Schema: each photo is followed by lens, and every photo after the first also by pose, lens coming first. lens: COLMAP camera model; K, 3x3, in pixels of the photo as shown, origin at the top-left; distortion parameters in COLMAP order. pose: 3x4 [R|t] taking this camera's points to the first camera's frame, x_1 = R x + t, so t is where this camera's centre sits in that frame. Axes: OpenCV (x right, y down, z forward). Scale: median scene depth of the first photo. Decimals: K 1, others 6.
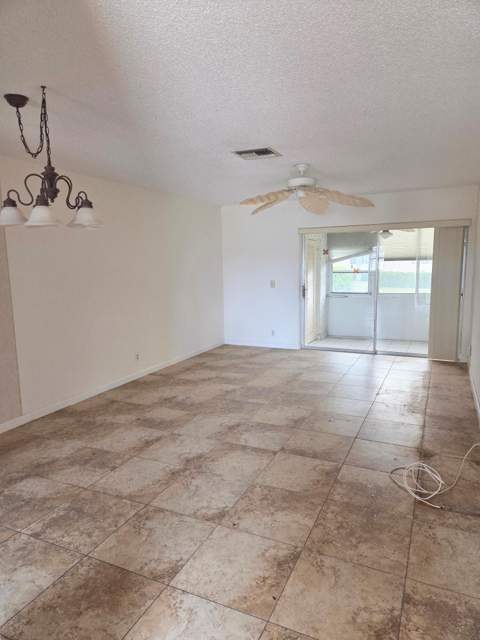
lens RADIAL K [[434.7, 0, 252.3], [0, 434.7, 295.7], [0, 0, 1]] dist [0.058938, -0.021053]
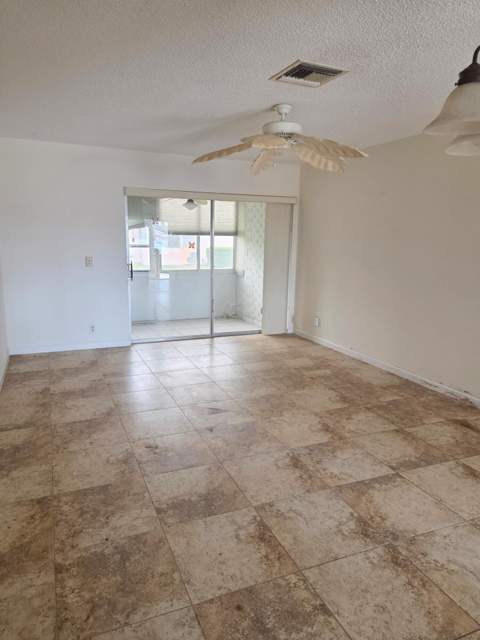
lens RADIAL K [[434.7, 0, 239.5], [0, 434.7, 319.2], [0, 0, 1]] dist [0.058938, -0.021053]
pose [[0.682077, -0.112663, 0.722550, -0.580733], [0.031695, 0.991687, 0.124708, -0.029865], [-0.730594, -0.062159, 0.679977, 0.564391]]
